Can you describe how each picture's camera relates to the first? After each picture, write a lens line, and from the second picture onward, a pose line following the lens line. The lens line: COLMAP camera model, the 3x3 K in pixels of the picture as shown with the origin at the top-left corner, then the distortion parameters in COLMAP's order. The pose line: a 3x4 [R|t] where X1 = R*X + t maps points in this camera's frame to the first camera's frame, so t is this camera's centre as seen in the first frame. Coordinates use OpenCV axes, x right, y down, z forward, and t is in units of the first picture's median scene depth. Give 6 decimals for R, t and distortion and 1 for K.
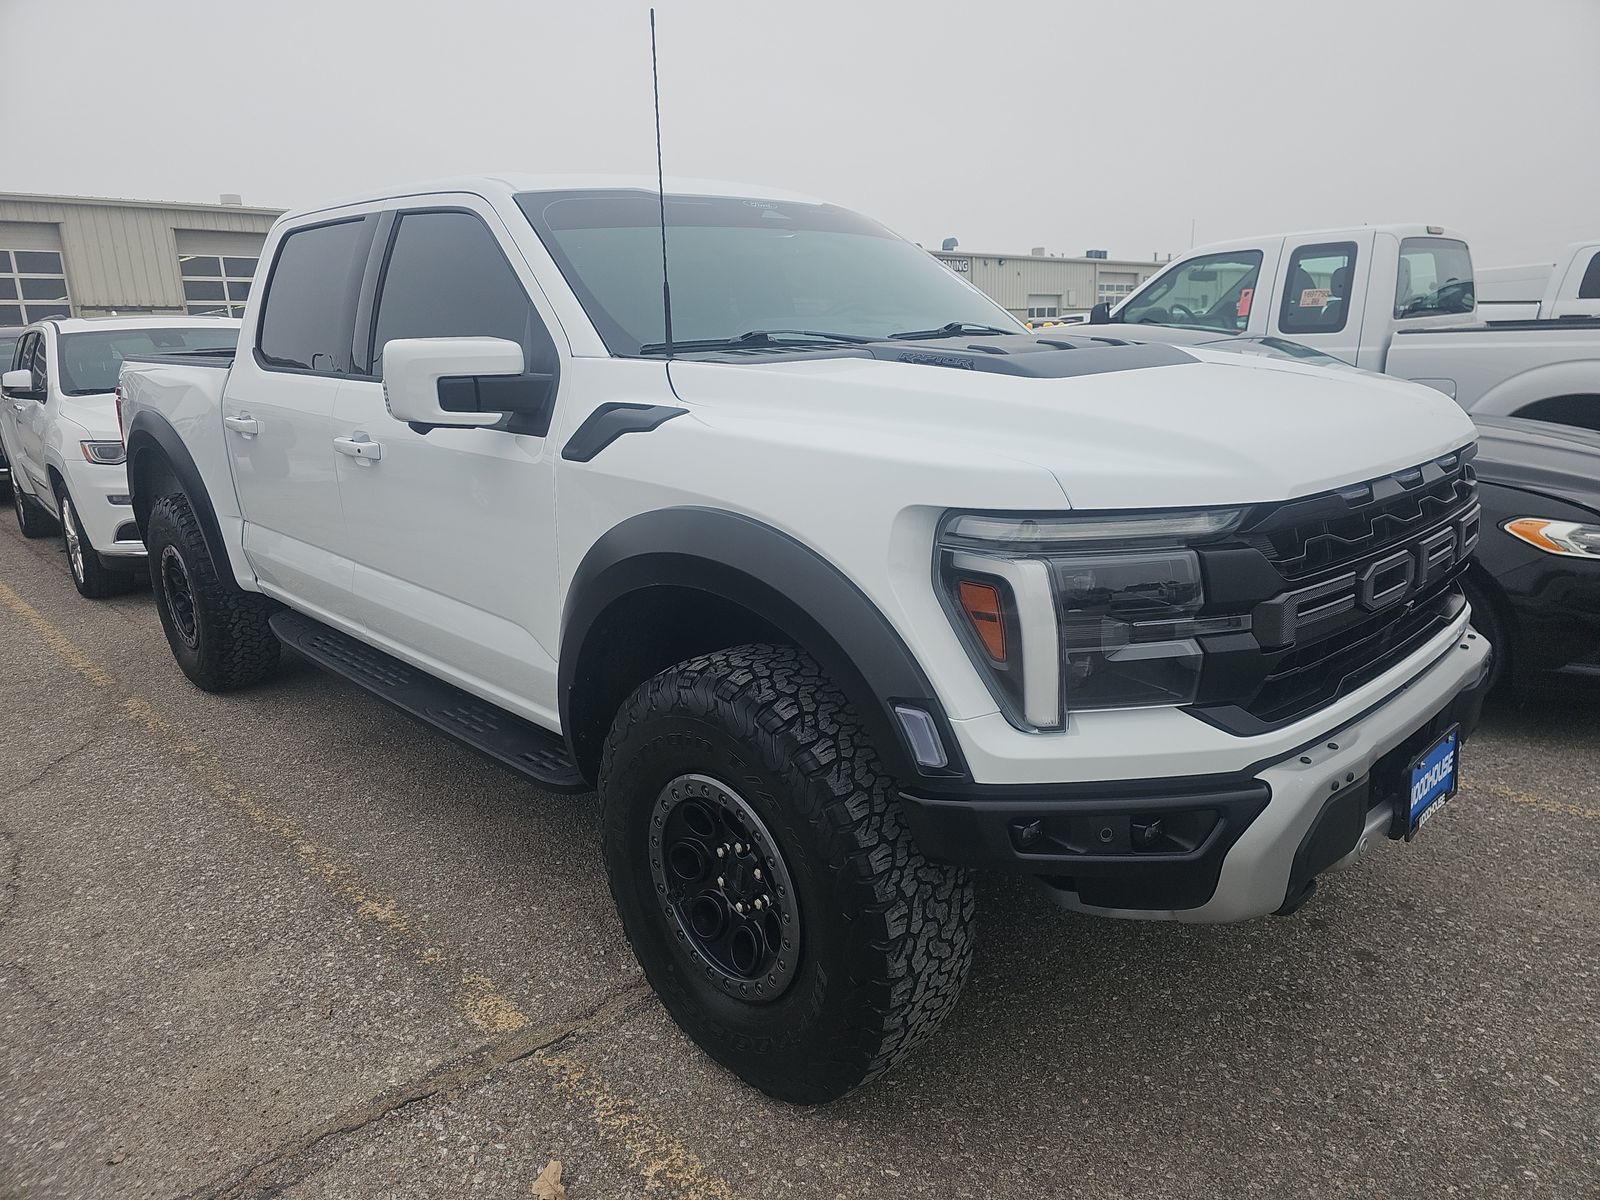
lens RADIAL K [[1076.9, 0, 761.5], [0, 1076.9, 611.5], [0, 0, 1]] dist [0.033999, -0.040617]
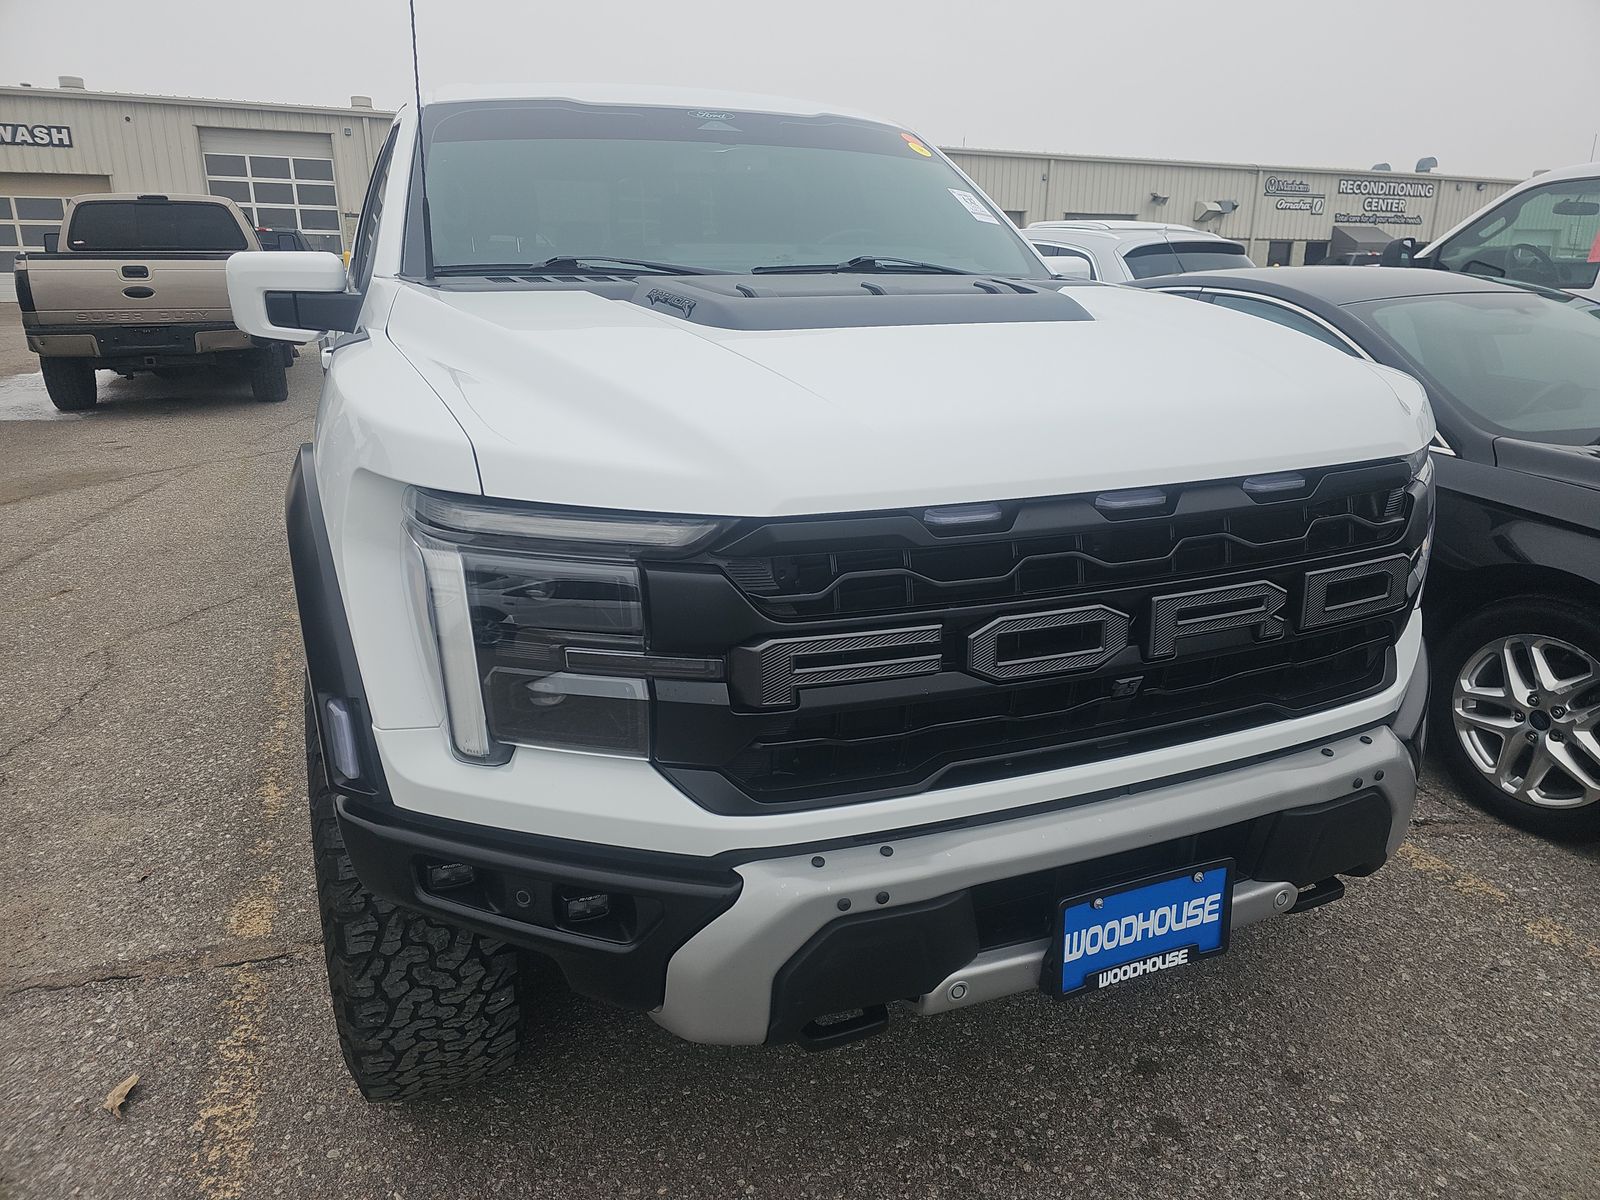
lens RADIAL K [[1076.9, 0, 801.1], [0, 1076.9, 585.9], [0, 0, 1]] dist [0.033999, -0.040617]
pose [[0.932562, 0.141872, -0.331964, 0.680862], [-0.126042, 0.989632, 0.068860, -0.098484], [0.338292, -0.022375, 0.940775, 0.280054]]
